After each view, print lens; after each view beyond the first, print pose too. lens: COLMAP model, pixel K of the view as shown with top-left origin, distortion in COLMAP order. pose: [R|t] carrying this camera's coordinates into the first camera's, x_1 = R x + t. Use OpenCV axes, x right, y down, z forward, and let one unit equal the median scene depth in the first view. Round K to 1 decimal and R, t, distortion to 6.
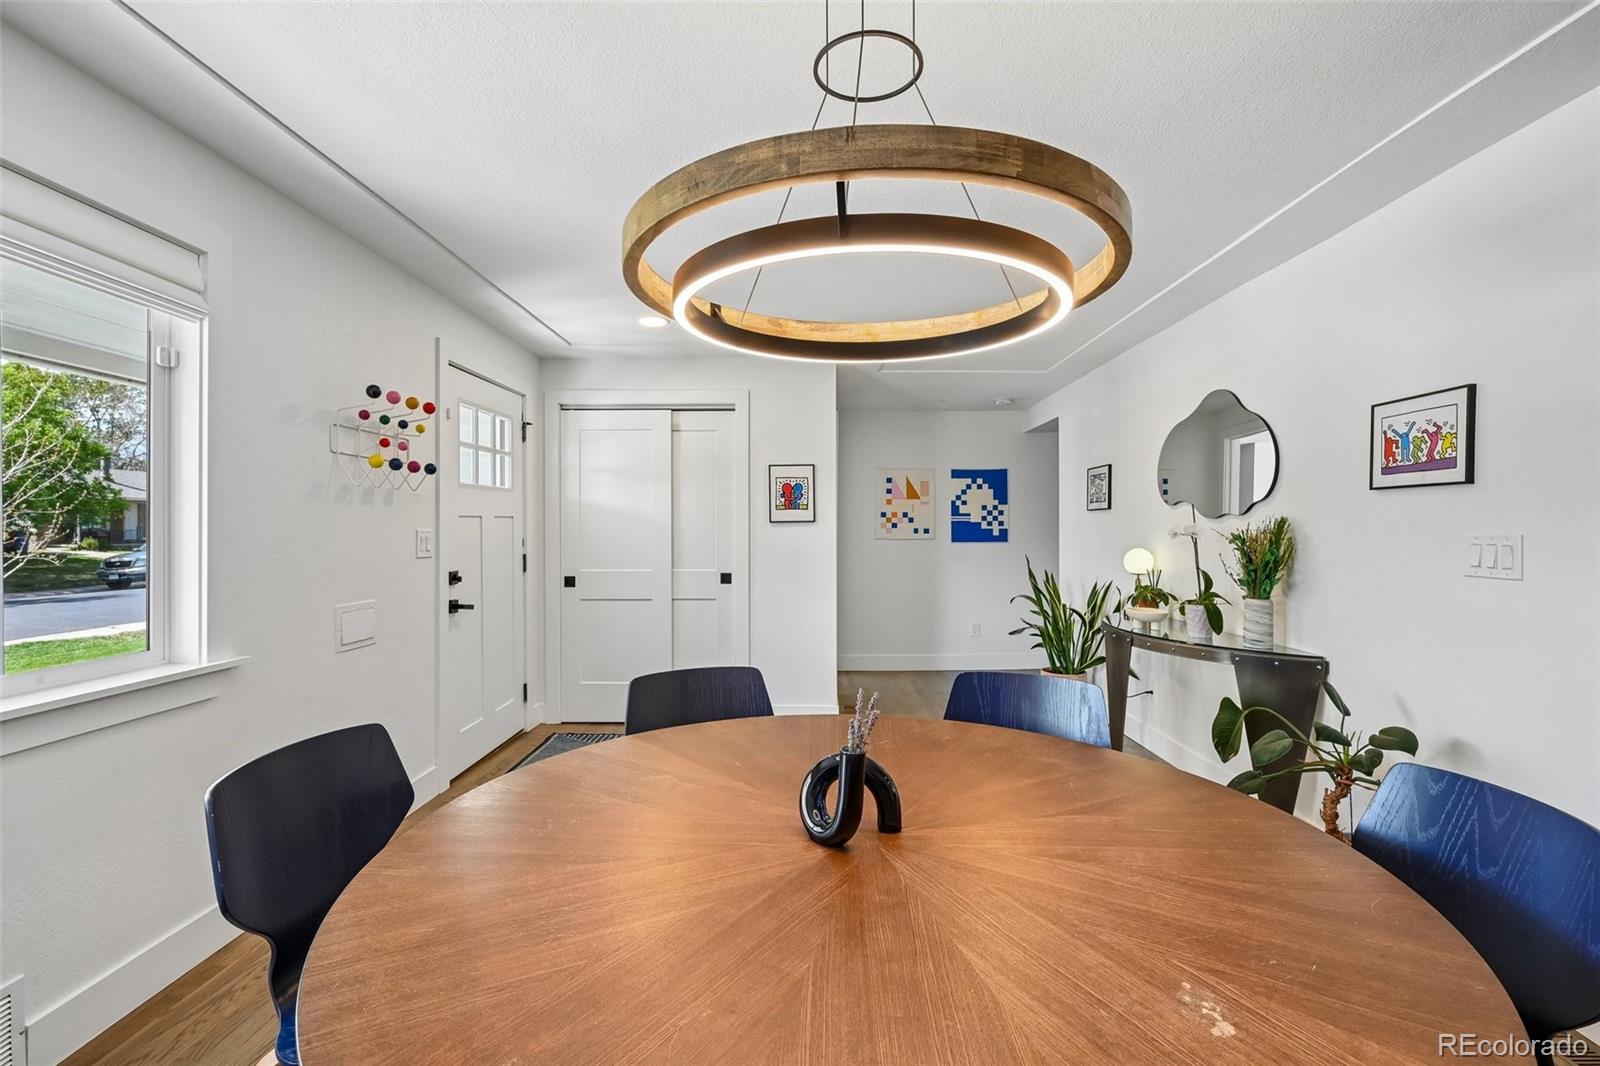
lens RADIAL K [[706.2, 0, 799.8], [0, 706.2, 537.9], [0, 0, 1]] dist [0.000216, -0.000127]
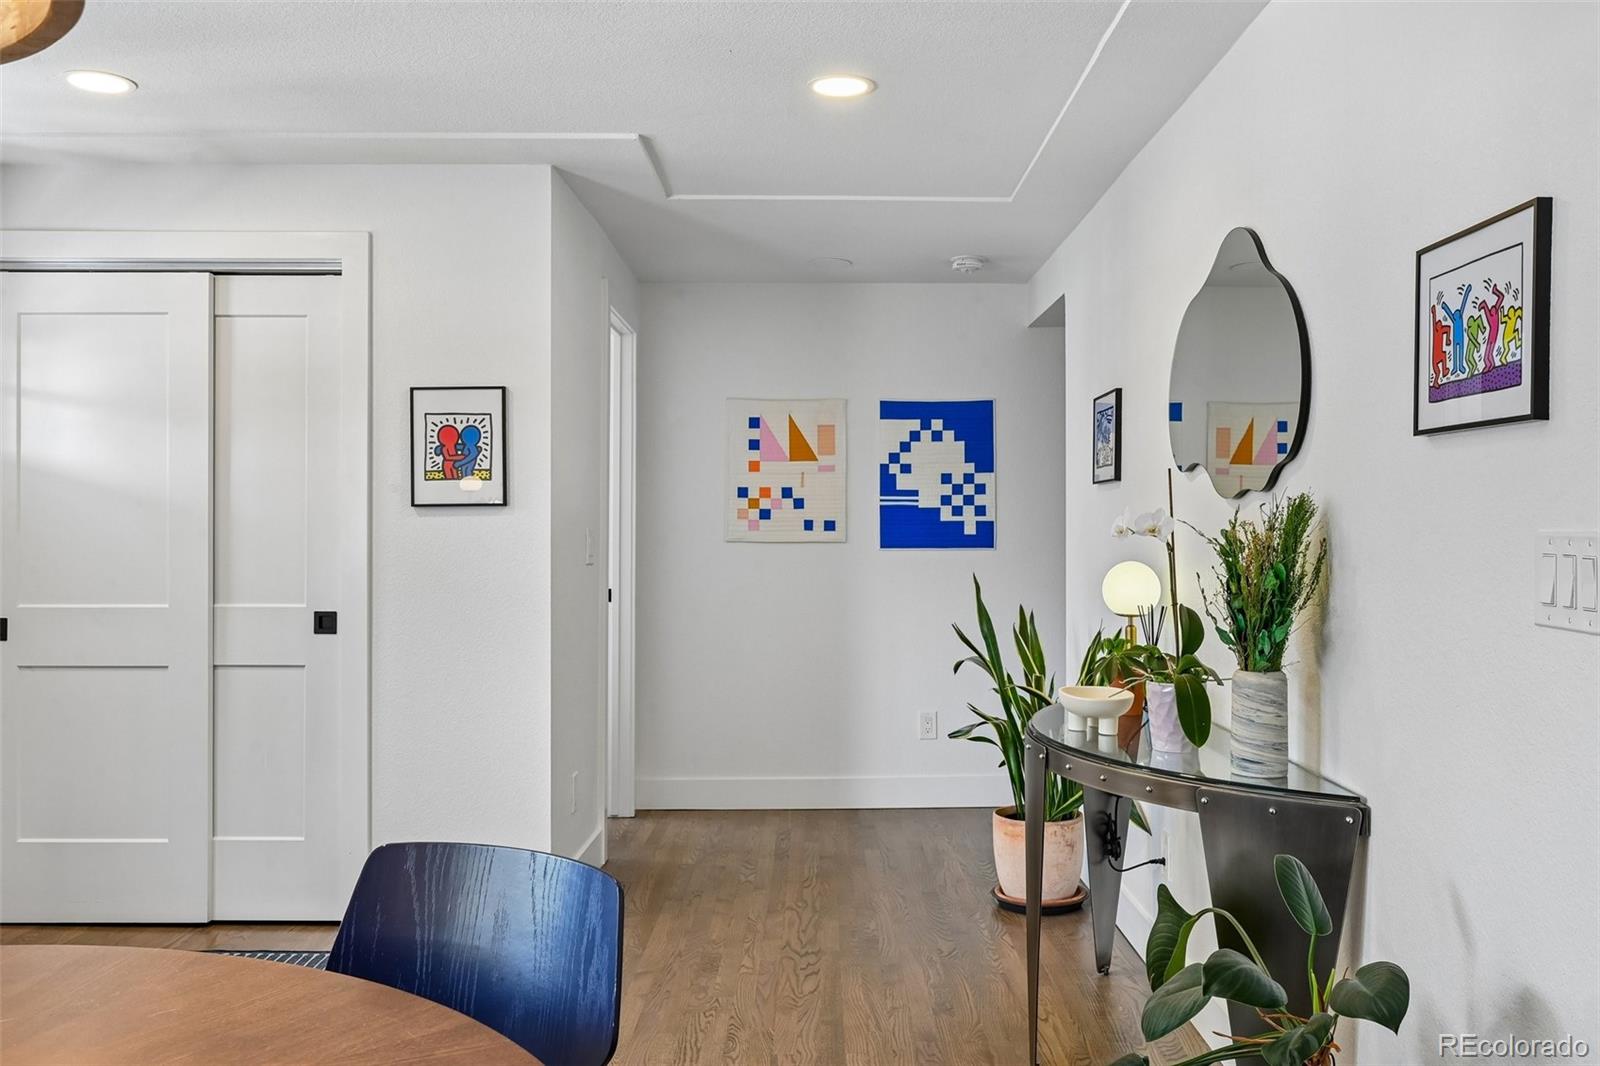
lens RADIAL K [[1371.0, 0, 800.0], [0, 1371.0, 533.0], [0, 0, 1]] dist [-0.003786, -0.002697]
pose [[0.999893, 0.001873, 0.014506, 0.209634], [-0.001802, 0.999986, -0.004908, 0.000135], [-0.014515, 0.004882, 0.999883, 0.061763]]
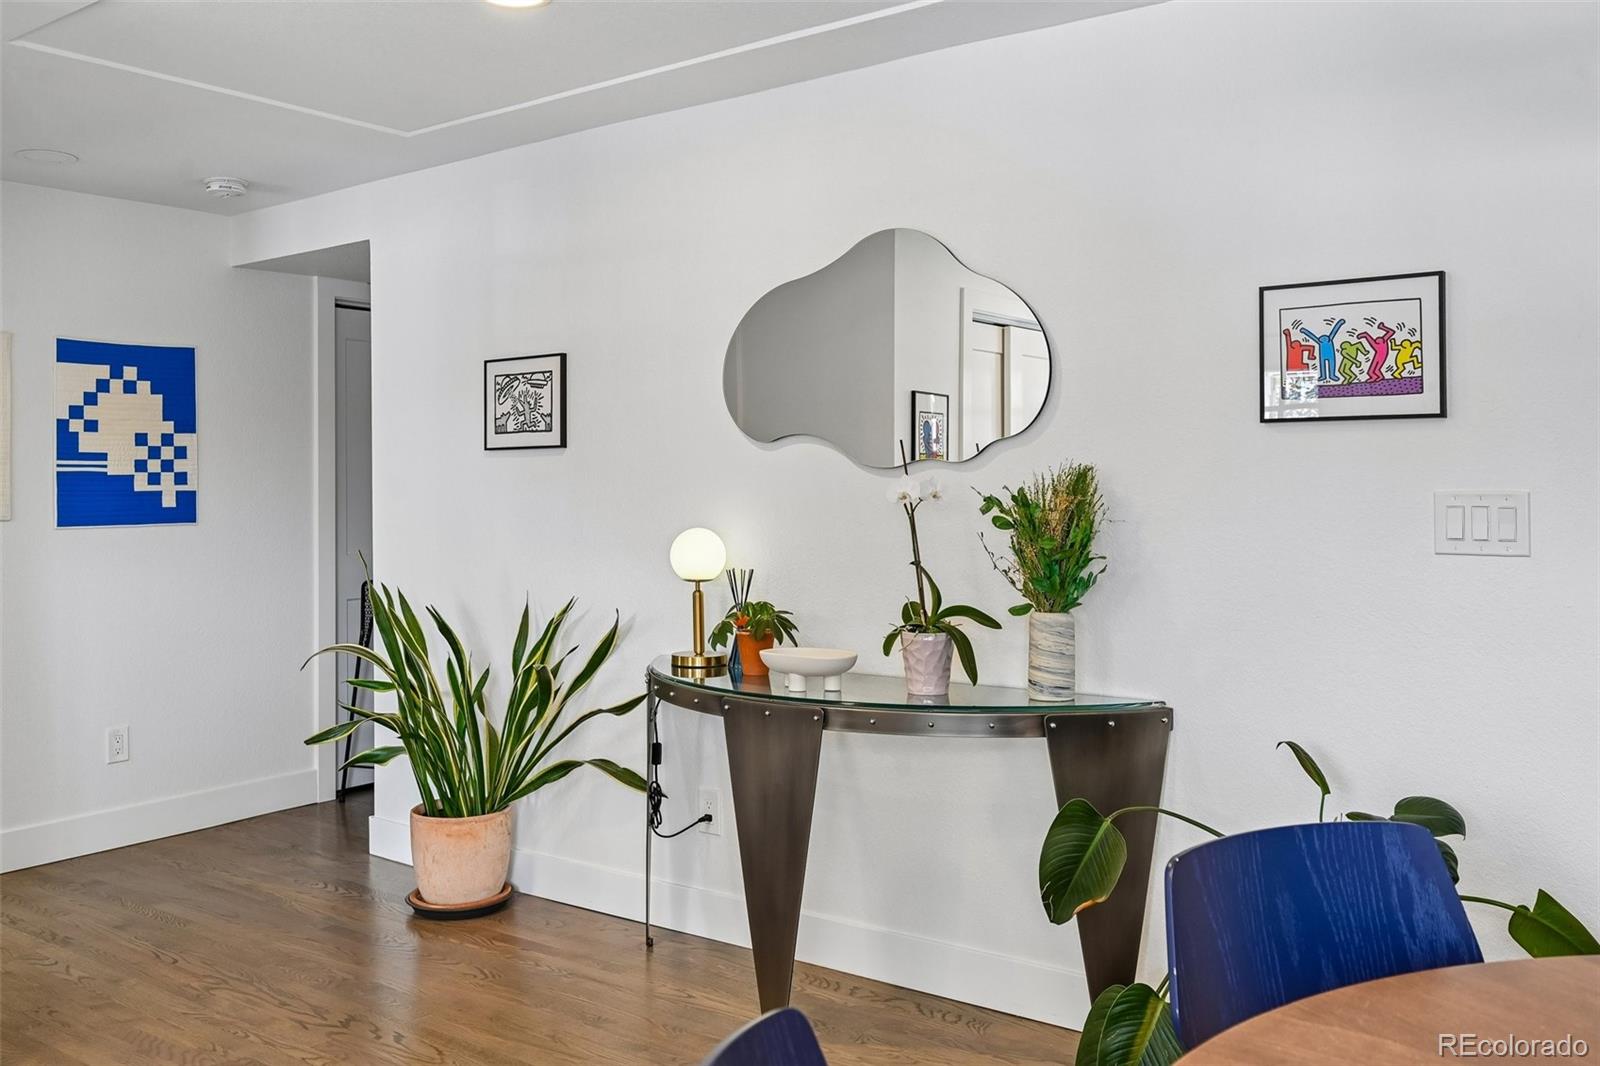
lens RADIAL K [[1411.6, 0, 801.9], [0, 1411.6, 469.9], [0, 0, 1]] dist [0.001318, -0.001894]
pose [[0.602134, 0.005288, 0.798378, -0.226750], [0.016851, 0.999671, -0.019330, -0.004825], [-0.798217, 0.025093, 0.601847, 0.304654]]
